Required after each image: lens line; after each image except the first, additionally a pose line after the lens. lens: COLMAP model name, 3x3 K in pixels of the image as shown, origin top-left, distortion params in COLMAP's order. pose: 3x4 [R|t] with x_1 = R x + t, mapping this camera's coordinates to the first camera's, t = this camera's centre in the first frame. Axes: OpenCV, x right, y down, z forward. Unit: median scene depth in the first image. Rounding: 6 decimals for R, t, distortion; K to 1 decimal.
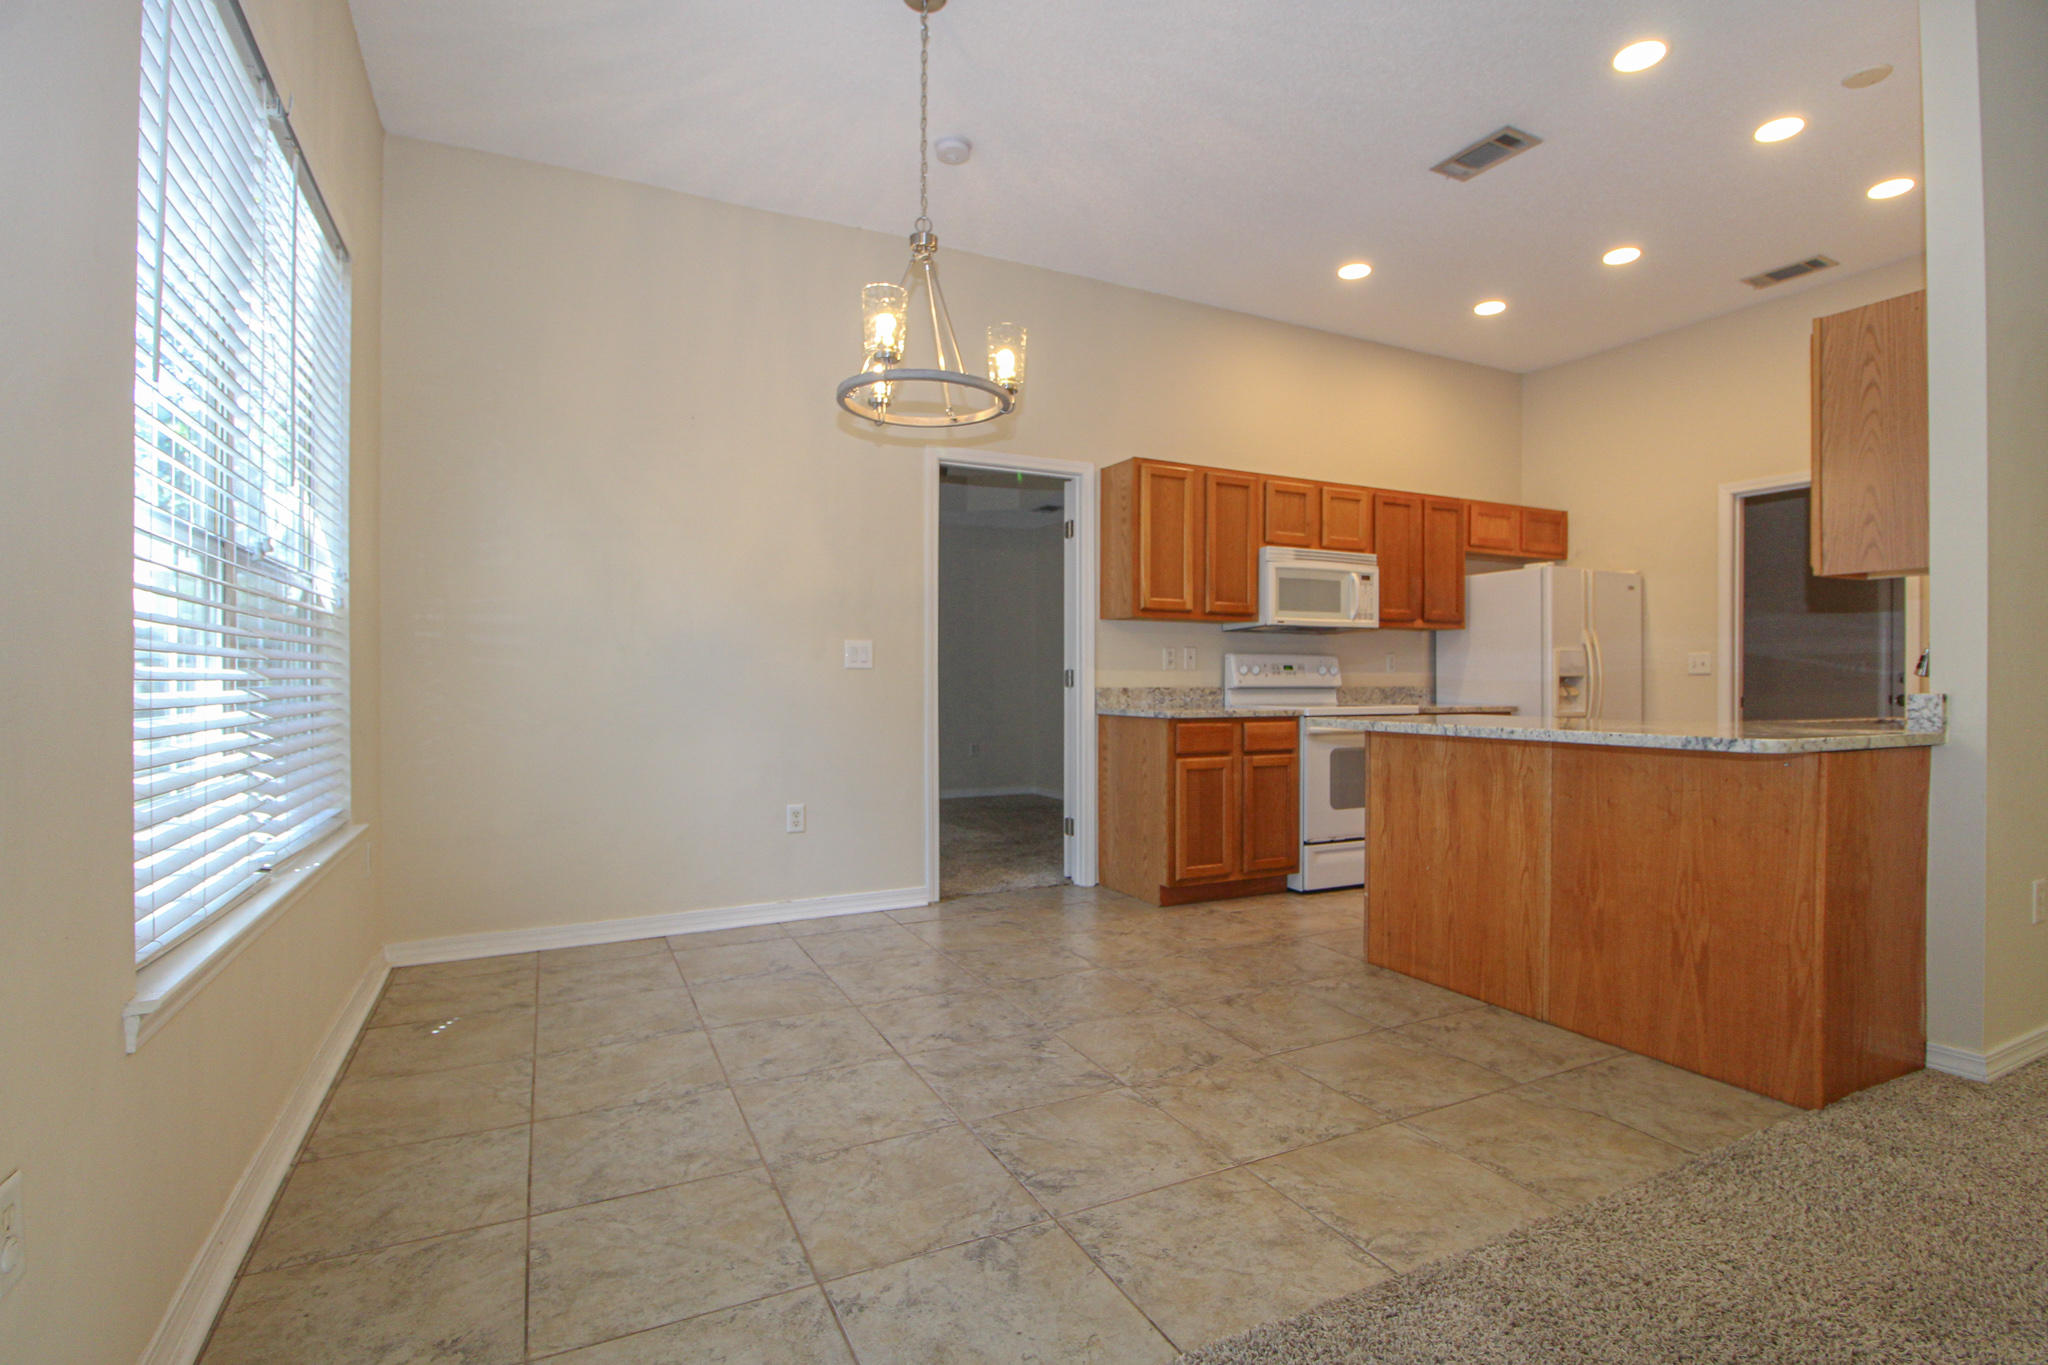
lens RADIAL K [[983.0, 0, 1037.1], [0, 983.0, 684.7], [0, 0, 1]] dist [0.000764, -0.014355]
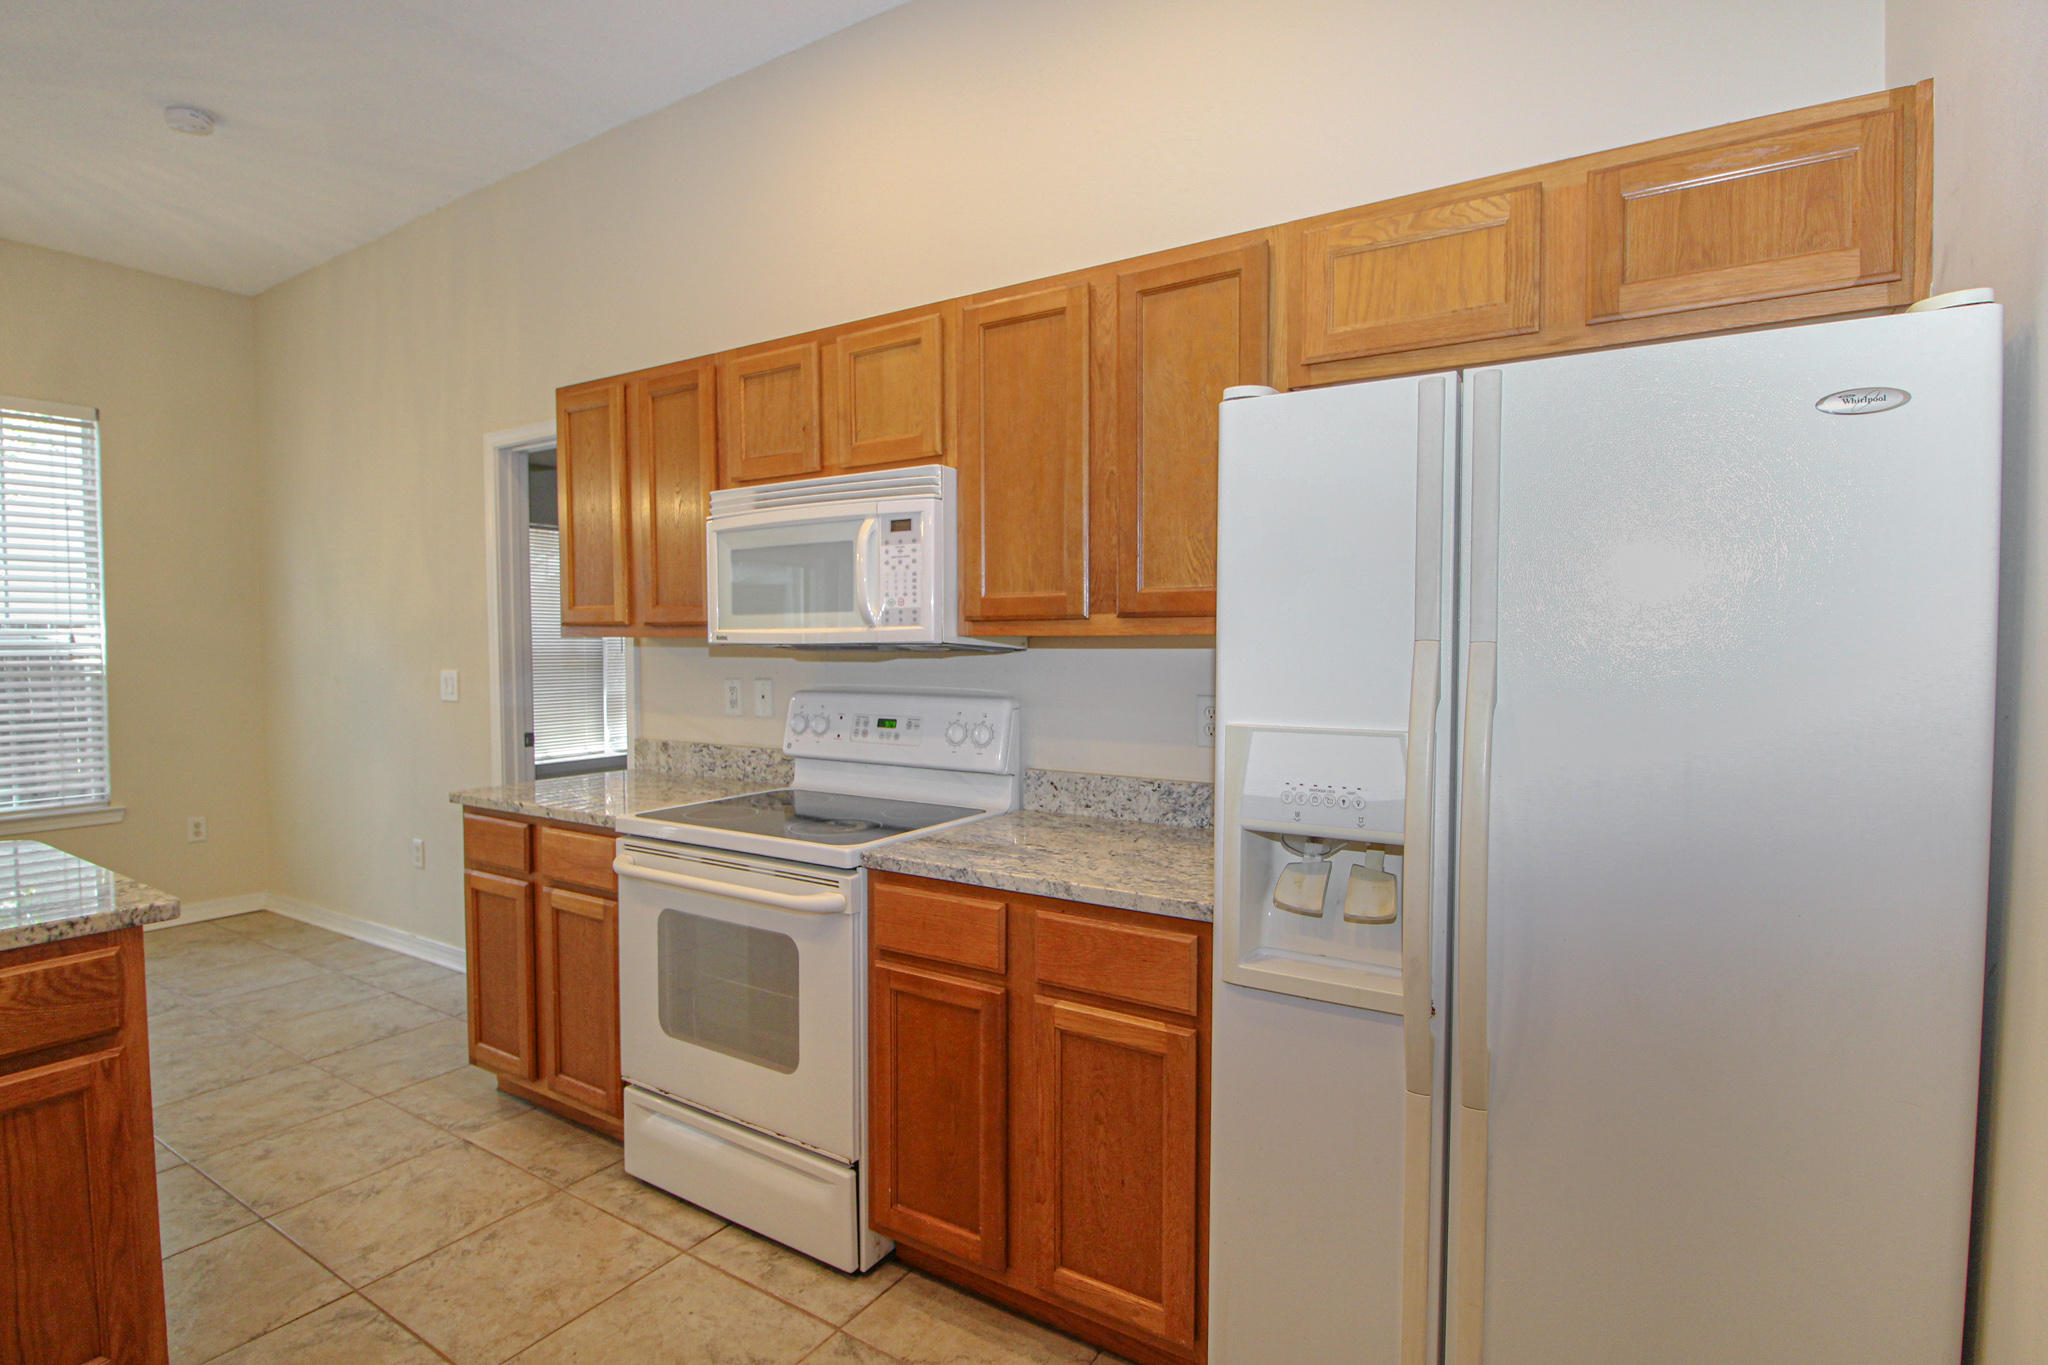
lens RADIAL K [[983.0, 0, 1037.1], [0, 983.0, 684.7], [0, 0, 1]] dist [0.000764, -0.014355]
pose [[0.520421, 0.032869, -0.853277, 0.772062], [-0.004048, 0.999343, 0.036027, -0.059066], [0.853900, -0.015296, 0.520212, 0.877841]]
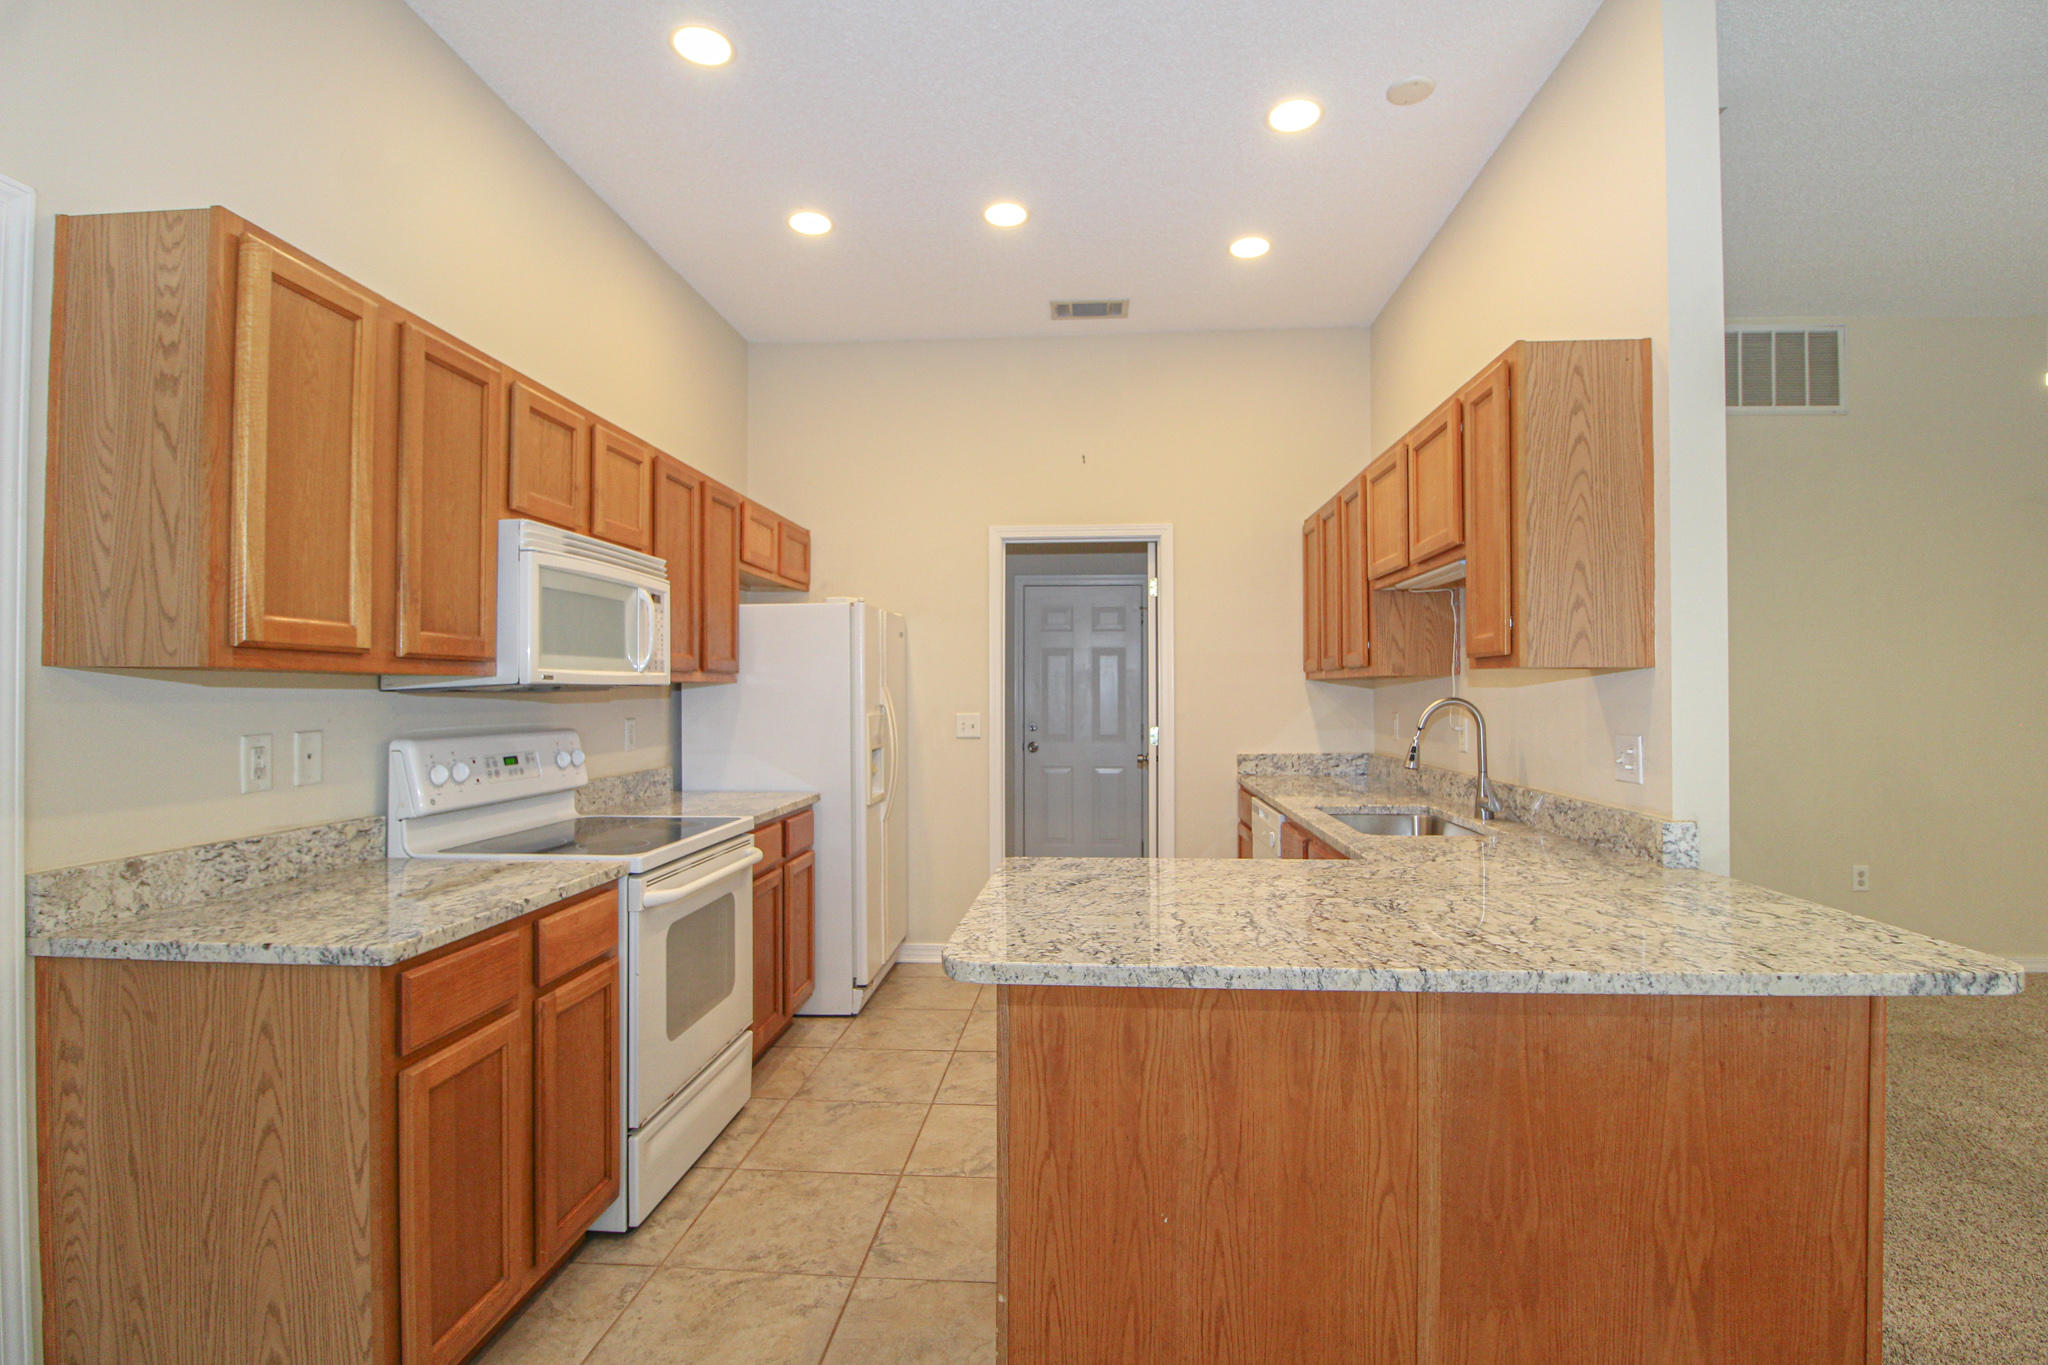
lens RADIAL K [[962.6, 0, 1038.7], [0, 962.6, 681.2], [0, 0, 1]] dist [-0.002002, -0.012614]
pose [[0.512584, 0.007344, 0.858606, -0.037122], [0.007114, 0.999893, -0.012799, -0.054643], [-0.858608, 0.012668, 0.512477, 0.548864]]
